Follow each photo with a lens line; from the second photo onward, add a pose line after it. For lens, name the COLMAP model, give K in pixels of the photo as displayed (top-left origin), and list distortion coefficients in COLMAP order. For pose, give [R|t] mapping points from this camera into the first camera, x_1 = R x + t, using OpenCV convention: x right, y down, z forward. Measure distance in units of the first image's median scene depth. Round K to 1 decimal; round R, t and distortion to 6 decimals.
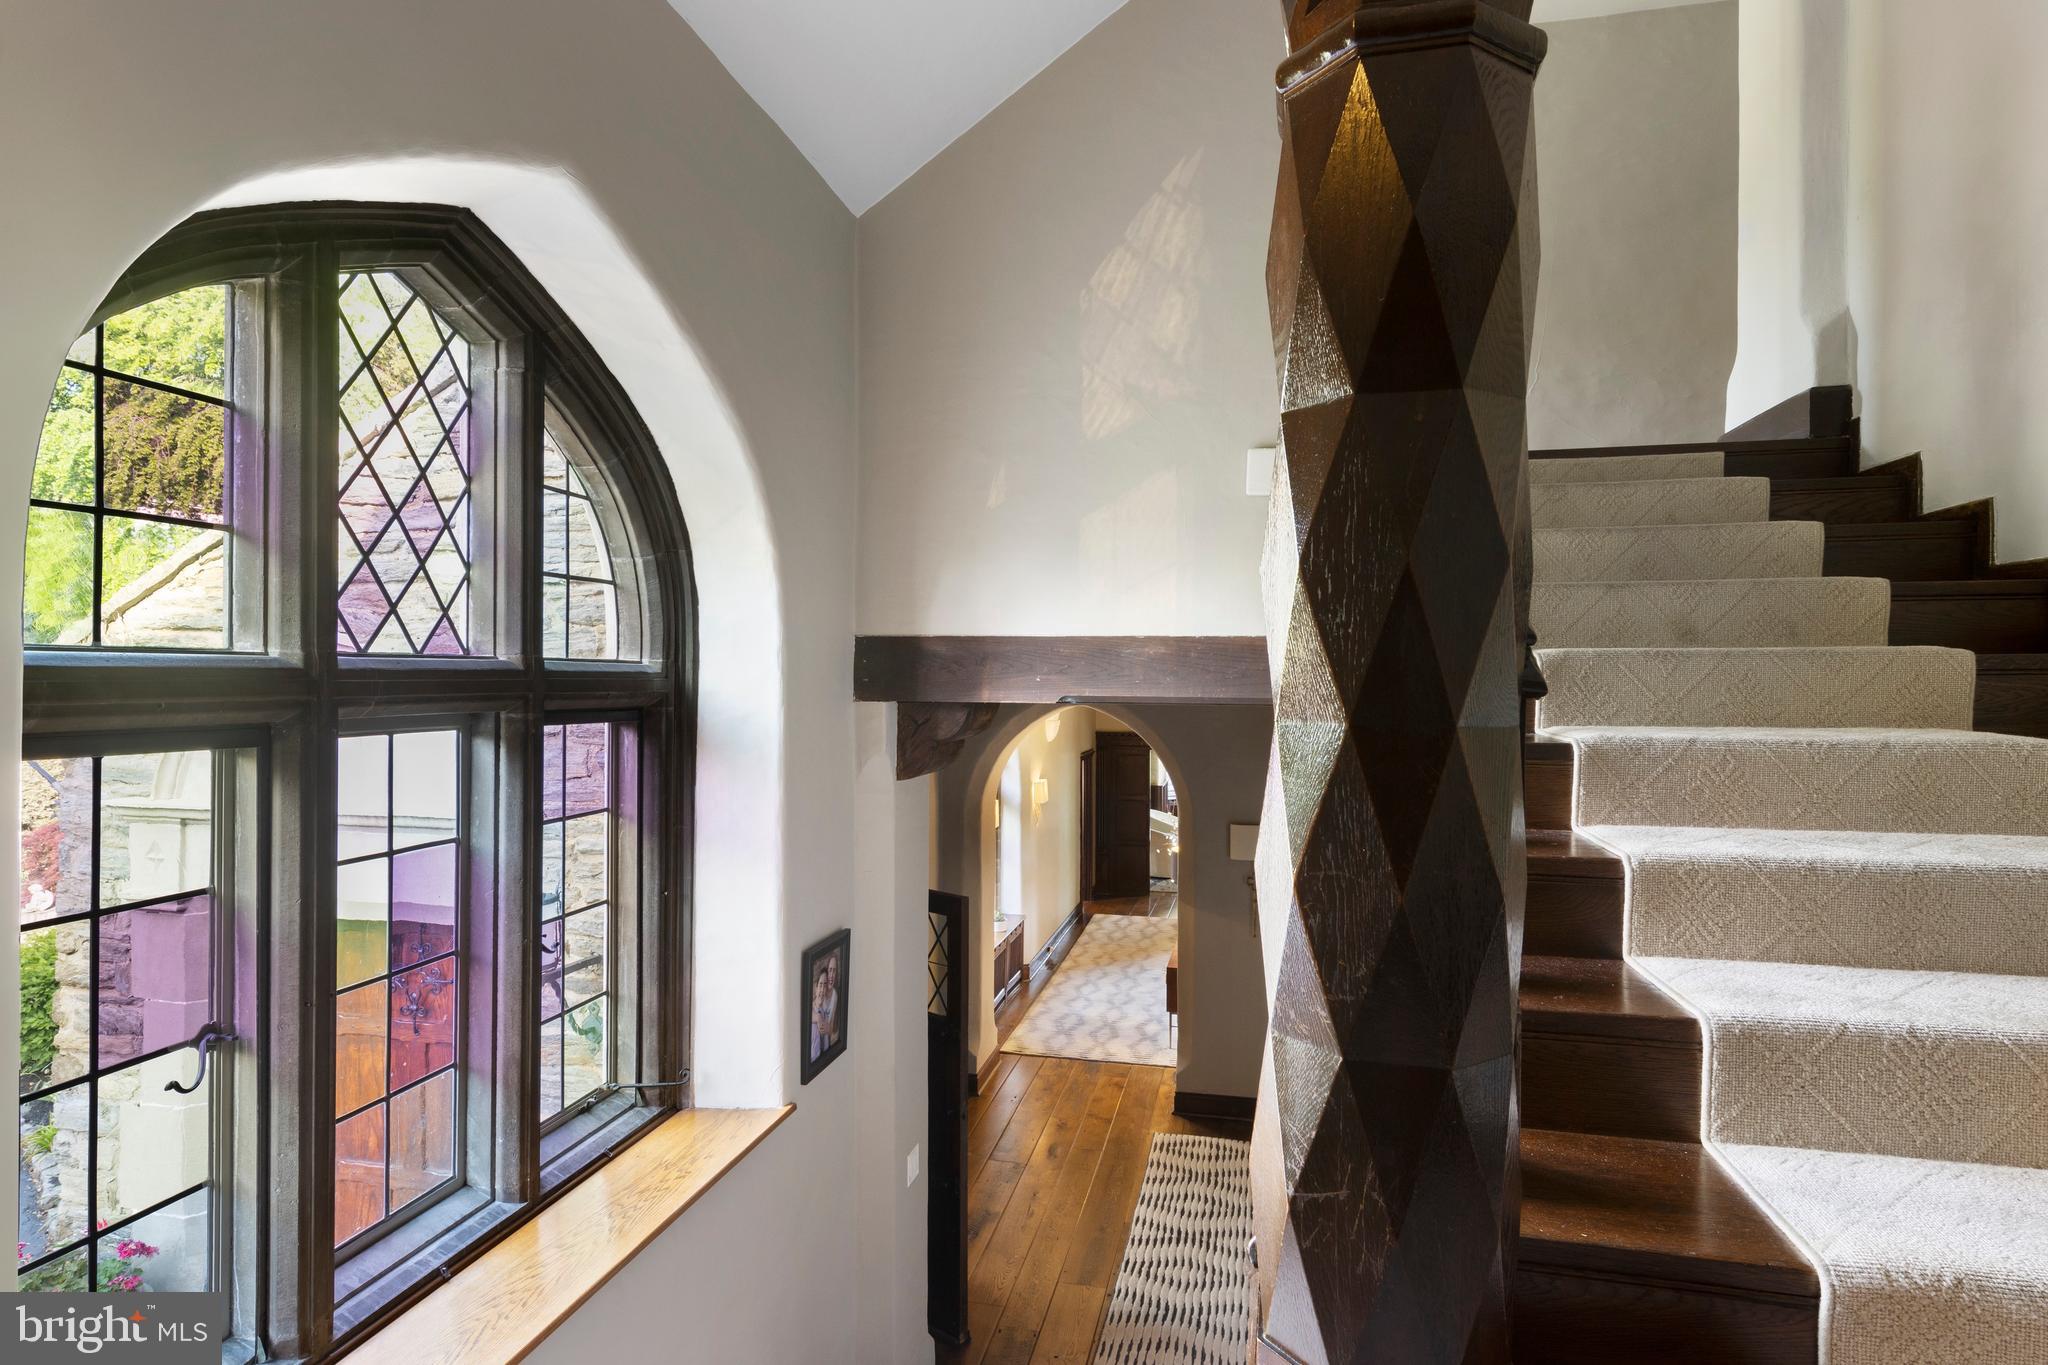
lens RADIAL K [[1071.5, 0, 1022.0], [0, 1071.5, 678.5], [0, 0, 1]] dist [-0.000854, -0.000054]
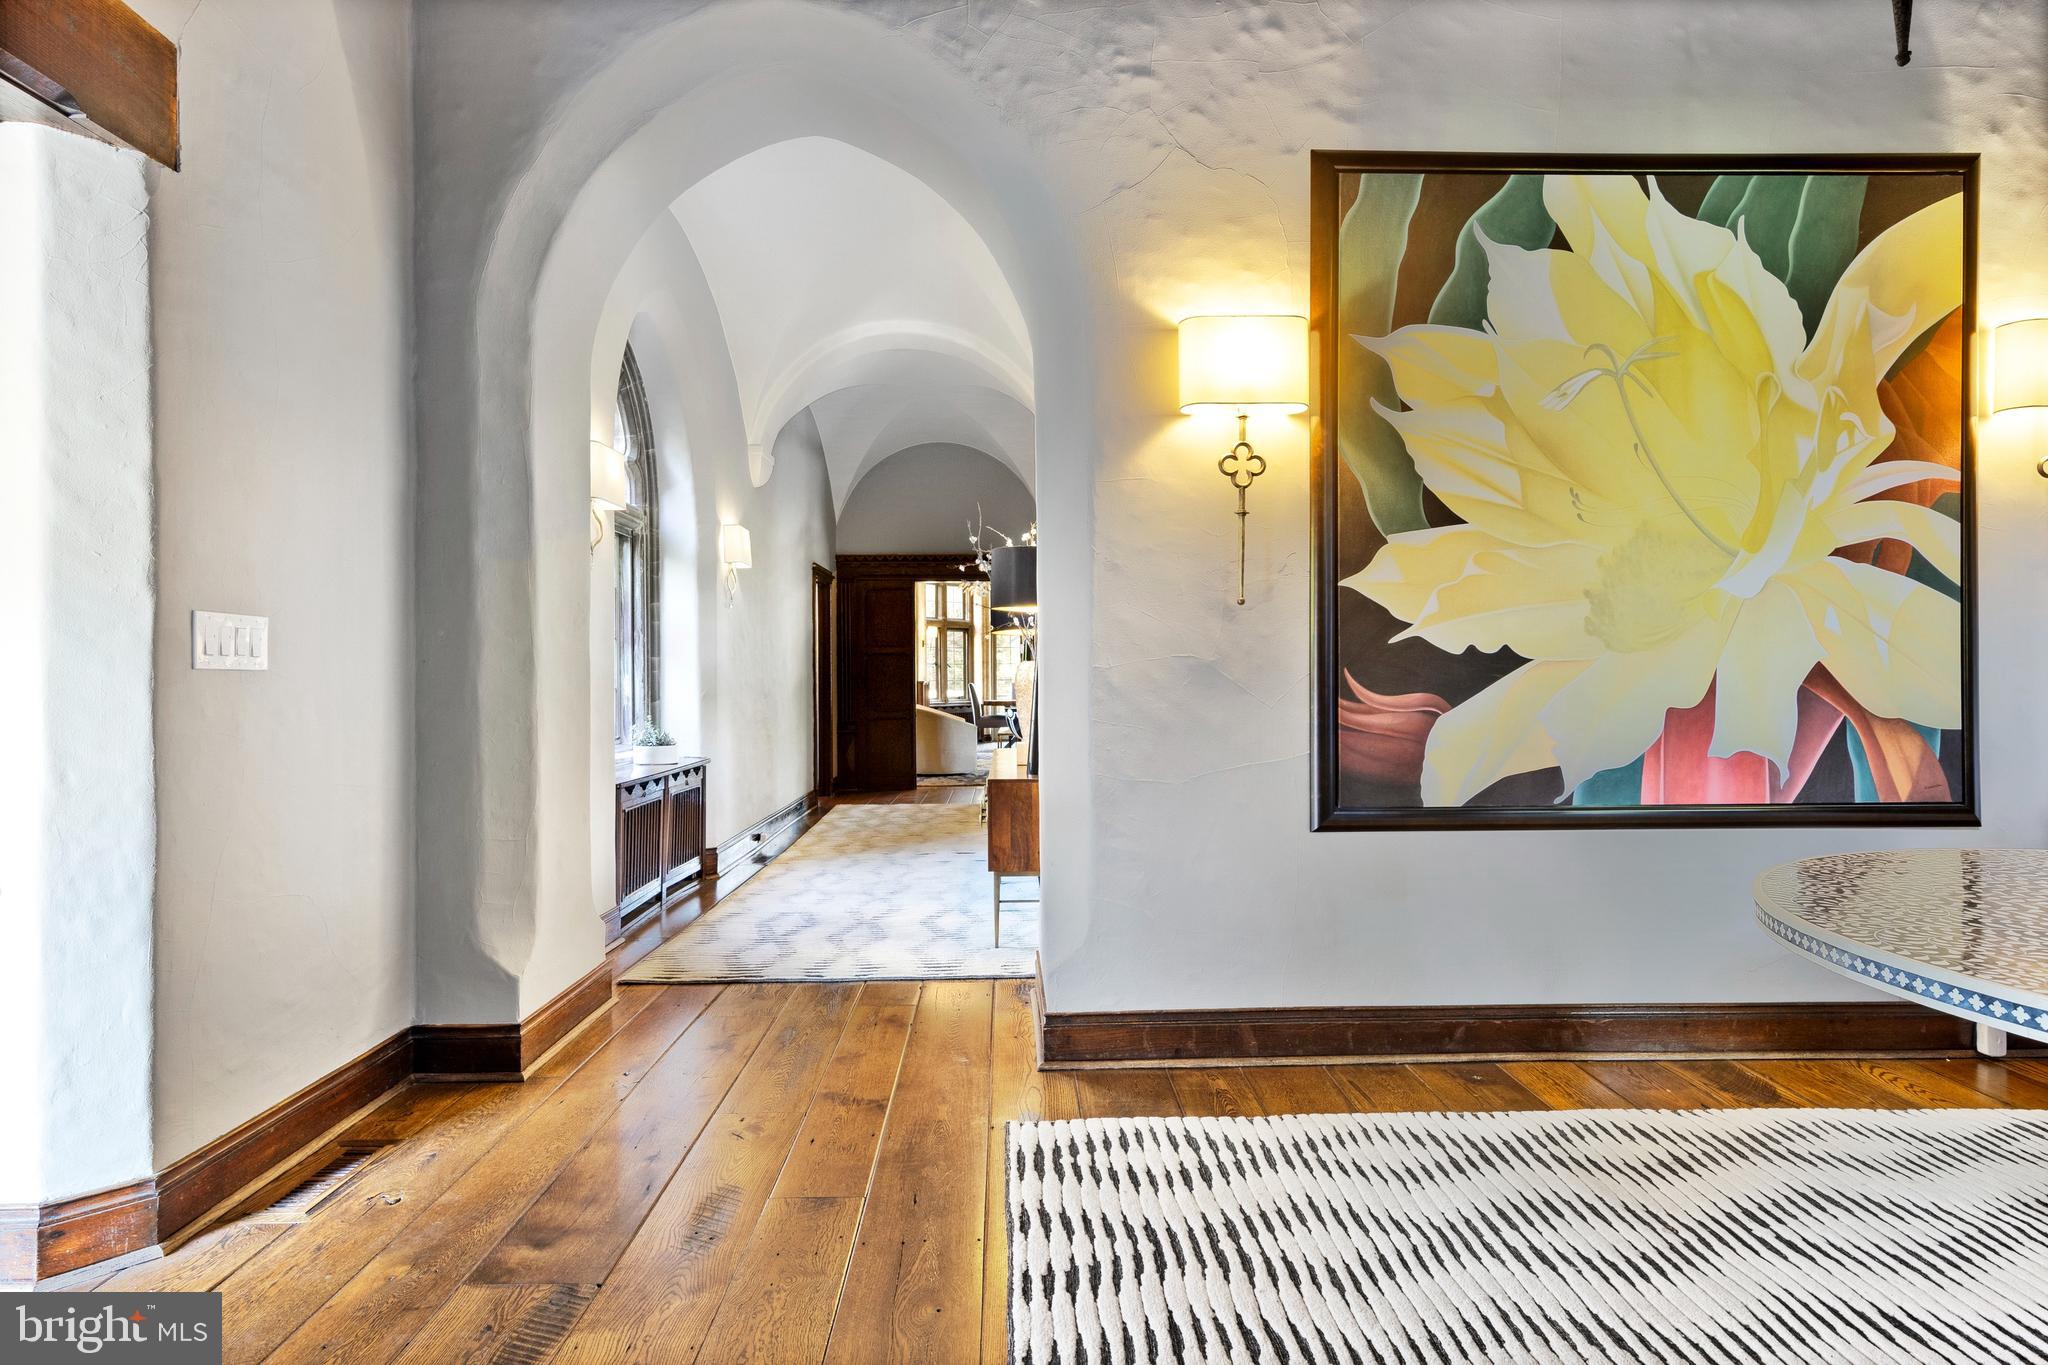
lens RADIAL K [[1044.3, 0, 1026.8], [0, 1044.3, 679.6], [0, 0, 1]] dist [0.013795, -0.004262]
pose [[0.968908, -0.012066, 0.247126, 0.036169], [0.013053, 0.999912, -0.002357, 0.226331], [-0.247076, 0.005510, 0.968980, 0.539090]]
